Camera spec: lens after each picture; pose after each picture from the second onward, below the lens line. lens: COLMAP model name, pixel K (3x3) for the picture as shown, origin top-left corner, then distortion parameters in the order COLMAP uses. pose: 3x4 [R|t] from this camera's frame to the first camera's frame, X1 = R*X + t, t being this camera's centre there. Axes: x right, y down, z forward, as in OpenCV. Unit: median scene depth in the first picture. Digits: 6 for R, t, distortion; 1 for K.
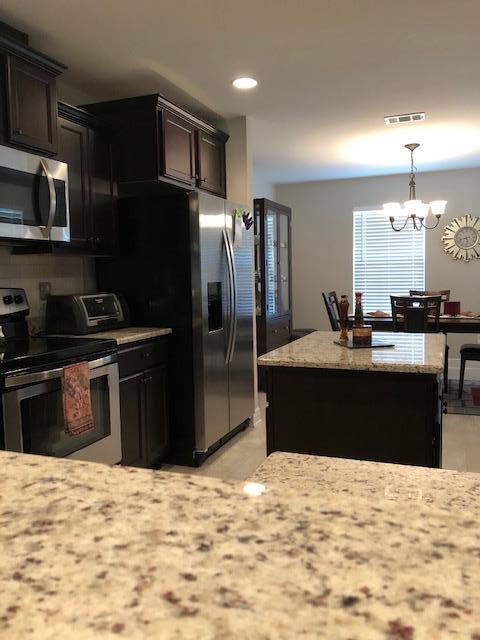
lens RADIAL K [[534.0, 0, 238.9], [0, 534.0, 320.6], [0, 0, 1]] dist [0.034739, -0.009095]
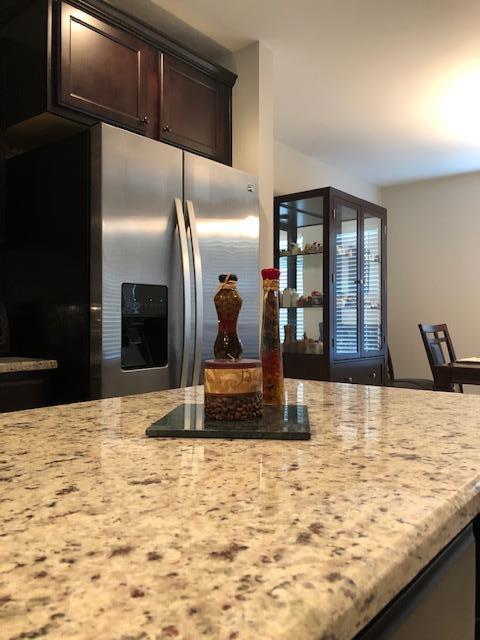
lens RADIAL K [[534.0, 0, 240.3], [0, 534.0, 317.6], [0, 0, 1]] dist [0.034739, -0.009095]
pose [[0.952040, 0.018002, -0.305443, 0.201637], [-0.046004, 0.995342, -0.084726, 0.007622], [0.302495, 0.094715, 0.948434, 0.419380]]
